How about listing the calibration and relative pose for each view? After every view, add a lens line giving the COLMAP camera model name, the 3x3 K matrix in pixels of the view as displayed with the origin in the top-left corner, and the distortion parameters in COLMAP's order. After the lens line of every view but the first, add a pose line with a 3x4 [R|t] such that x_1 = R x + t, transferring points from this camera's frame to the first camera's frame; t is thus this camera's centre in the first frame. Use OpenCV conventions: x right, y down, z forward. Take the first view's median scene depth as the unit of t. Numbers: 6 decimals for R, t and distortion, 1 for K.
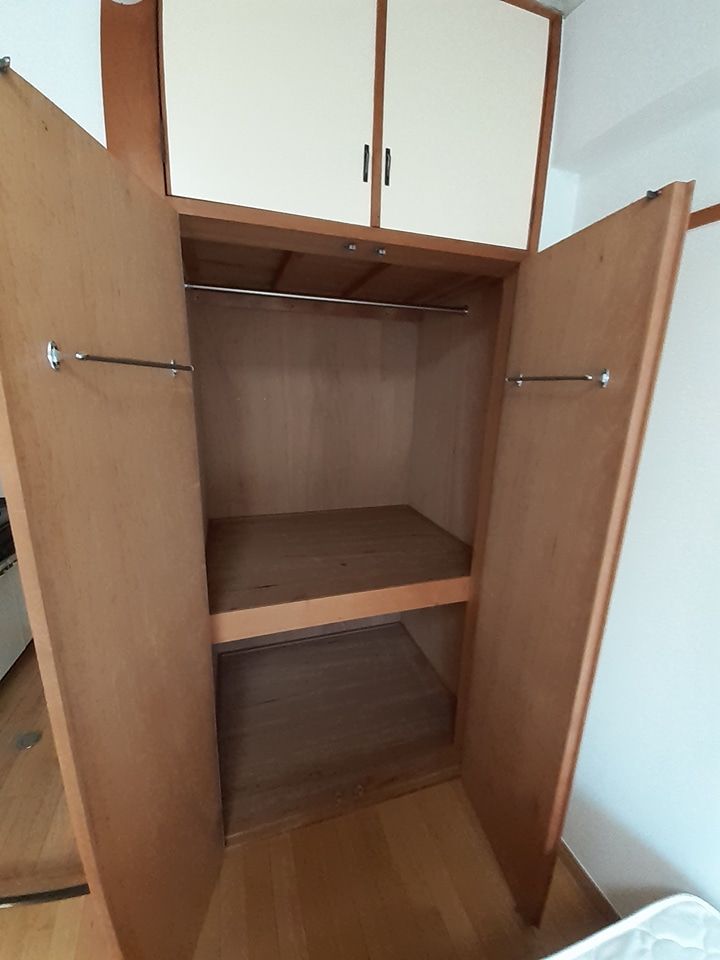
lens RADIAL K [[382.8, 0, 359.8], [0, 382.8, 478.5], [0, 0, 1]] dist [-0.000890, -0.000274]
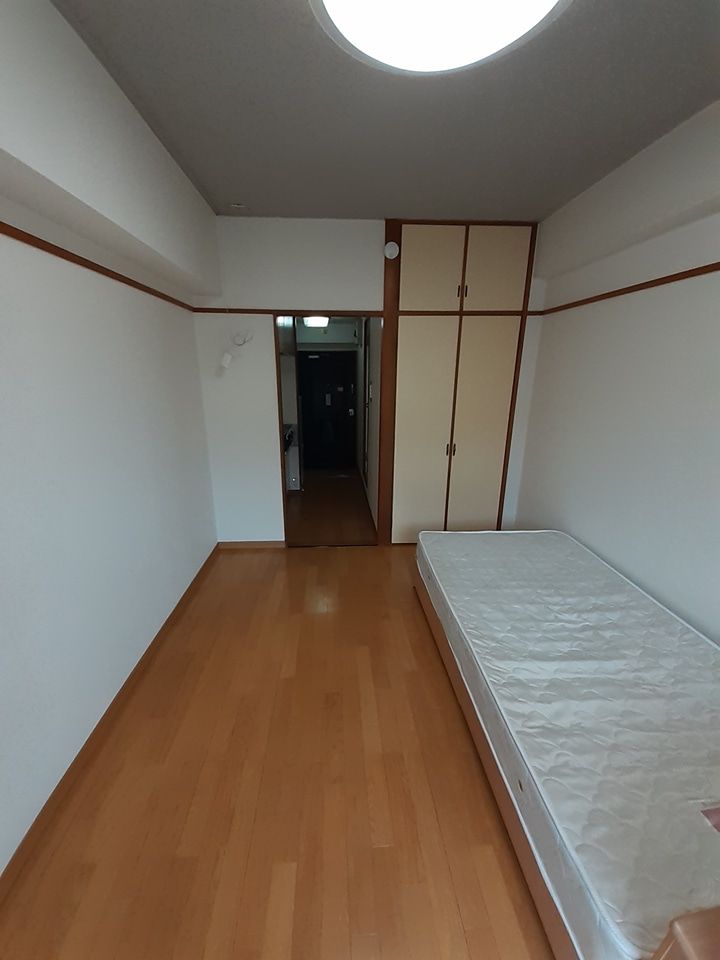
lens RADIAL K [[382.8, 0, 357.2], [0, 382.8, 479.1], [0, 0, 1]] dist [-0.000890, -0.000274]
pose [[0.968867, 0.052410, -0.241969, 0.044079], [-0.042852, 0.998085, 0.044600, 0.528370], [0.243844, -0.032843, 0.969258, -2.013668]]
